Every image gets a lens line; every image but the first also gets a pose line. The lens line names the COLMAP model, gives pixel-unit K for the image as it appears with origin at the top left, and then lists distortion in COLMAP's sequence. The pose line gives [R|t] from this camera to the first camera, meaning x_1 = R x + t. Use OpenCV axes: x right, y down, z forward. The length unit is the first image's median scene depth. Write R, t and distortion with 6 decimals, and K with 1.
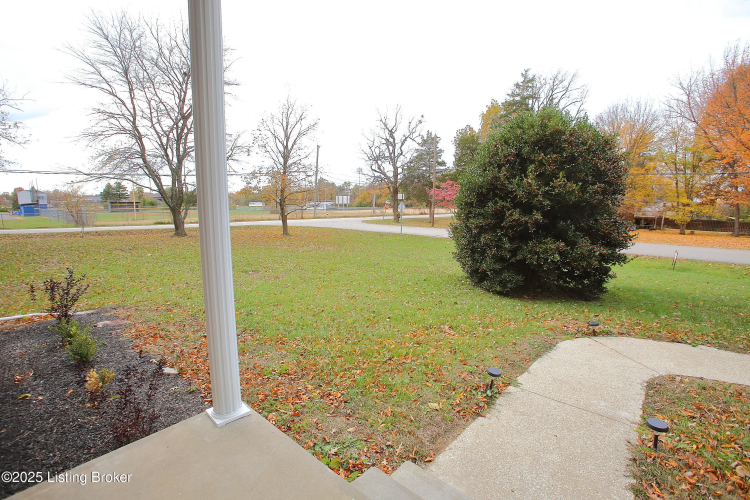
lens RADIAL K [[342.0, 0, 375.0], [0, 342.0, 250.0], [0, 0, 1]] dist [-0.081891, 0.030668]
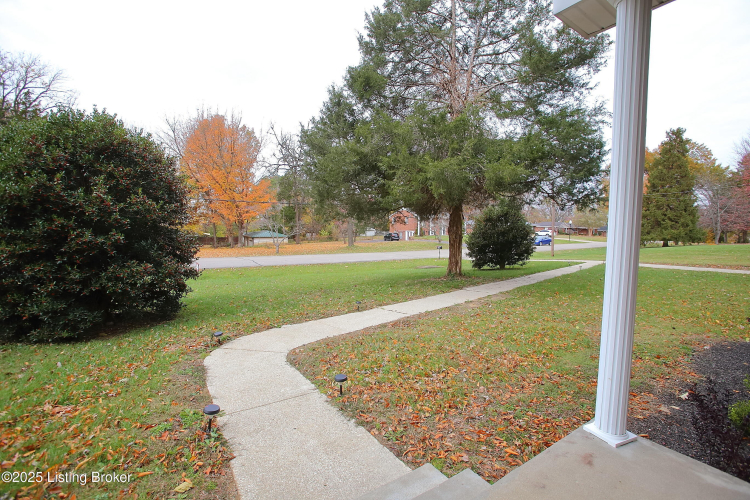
lens RADIAL K [[342.0, 0, 375.0], [0, 342.0, 250.0], [0, 0, 1]] dist [-0.081891, 0.030668]
pose [[0.251333, -0.065143, 0.965706, -0.157652], [0.122406, 0.991861, 0.035050, -0.013850], [-0.960129, 0.109399, 0.257261, 0.142095]]
